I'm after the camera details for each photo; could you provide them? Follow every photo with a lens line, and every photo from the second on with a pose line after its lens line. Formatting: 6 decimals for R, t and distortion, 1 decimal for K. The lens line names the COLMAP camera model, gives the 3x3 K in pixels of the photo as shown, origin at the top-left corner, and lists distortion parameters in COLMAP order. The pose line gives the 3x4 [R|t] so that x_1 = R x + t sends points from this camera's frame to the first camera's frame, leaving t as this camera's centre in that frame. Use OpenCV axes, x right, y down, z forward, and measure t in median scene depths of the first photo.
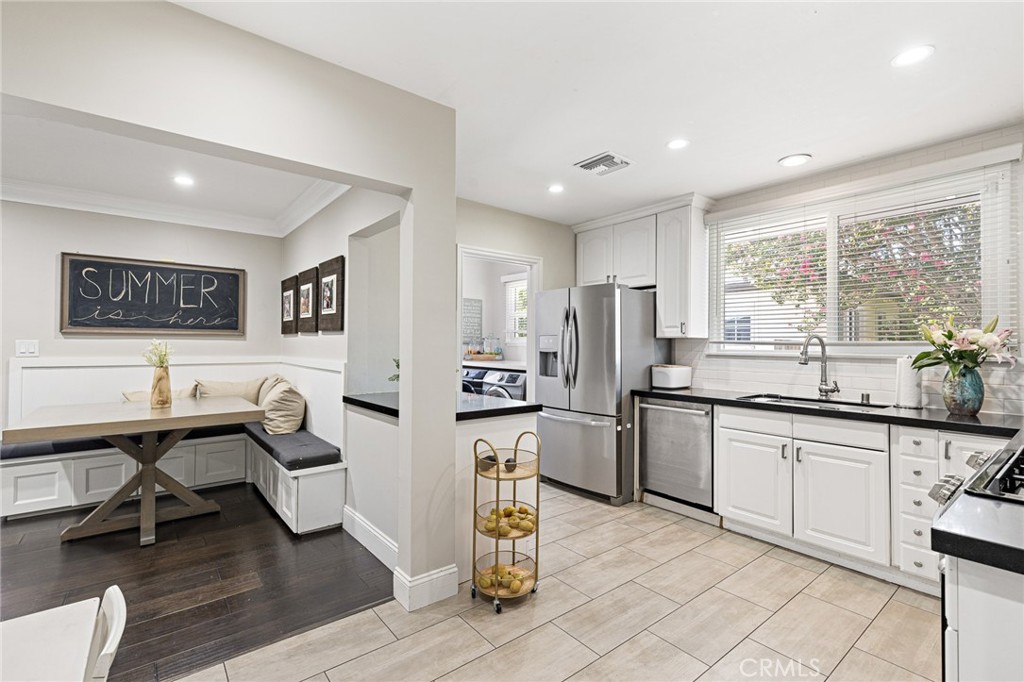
lens RADIAL K [[472.7, 0, 511.2], [0, 472.7, 337.5], [0, 0, 1]] dist [0.018167, -0.001066]
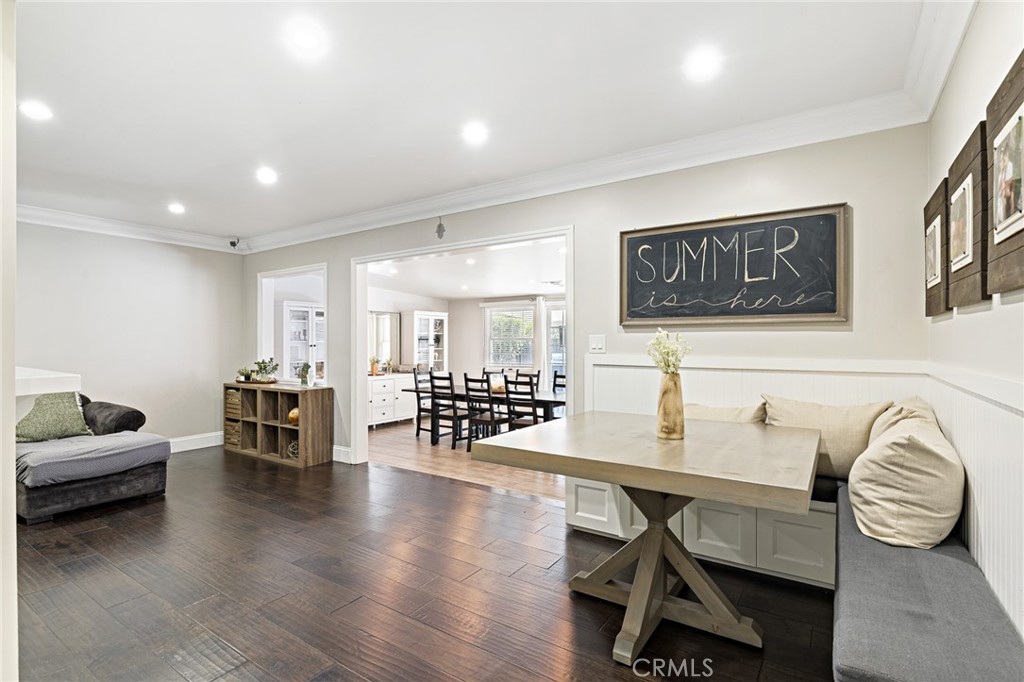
lens RADIAL K [[493.7, 0, 505.7], [0, 493.7, 342.5], [0, 0, 1]] dist [0.005368, 0.000237]
pose [[0.301555, -0.004063, -0.953440, -0.150208], [0.013459, 0.999909, -0.000004, 0.015978], [0.953354, -0.012831, 0.301582, 0.506369]]
